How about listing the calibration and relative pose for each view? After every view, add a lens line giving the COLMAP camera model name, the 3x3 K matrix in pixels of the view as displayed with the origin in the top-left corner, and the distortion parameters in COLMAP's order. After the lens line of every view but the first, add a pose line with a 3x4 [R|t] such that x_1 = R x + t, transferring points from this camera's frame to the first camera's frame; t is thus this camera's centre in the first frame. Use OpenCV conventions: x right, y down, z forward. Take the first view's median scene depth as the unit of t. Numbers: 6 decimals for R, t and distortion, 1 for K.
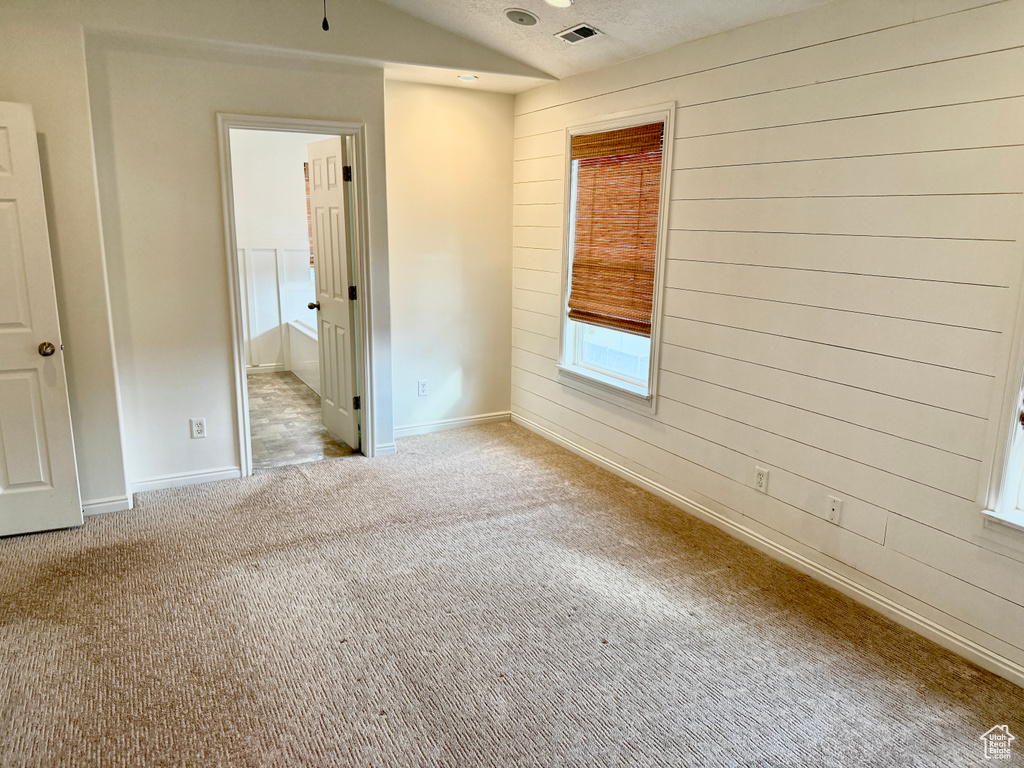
lens RADIAL K [[714.7, 0, 512.0], [0, 714.7, 384.0], [0, 0, 1]] dist [0.105557, -0.142892]
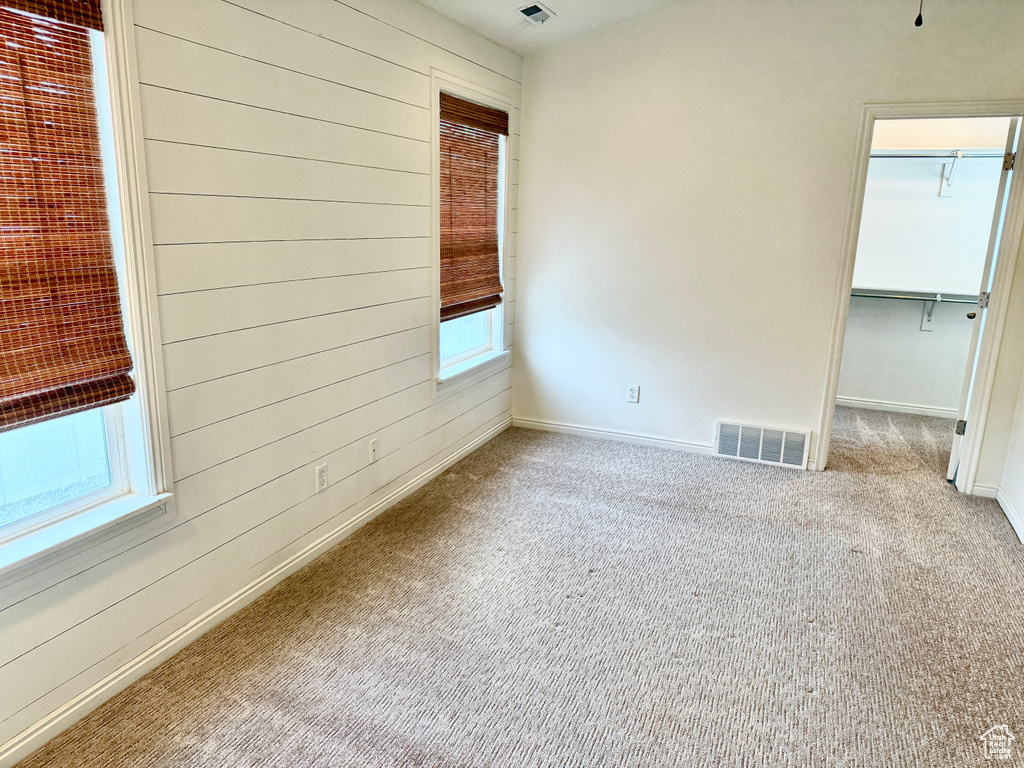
lens RADIAL K [[714.7, 0, 512.0], [0, 714.7, 384.0], [0, 0, 1]] dist [0.105557, -0.142892]
pose [[-0.640775, -0.209937, 0.738467, -0.377291], [0.133632, 0.916703, 0.376562, -0.237503], [-0.756009, 0.339974, -0.559345, 1.084353]]
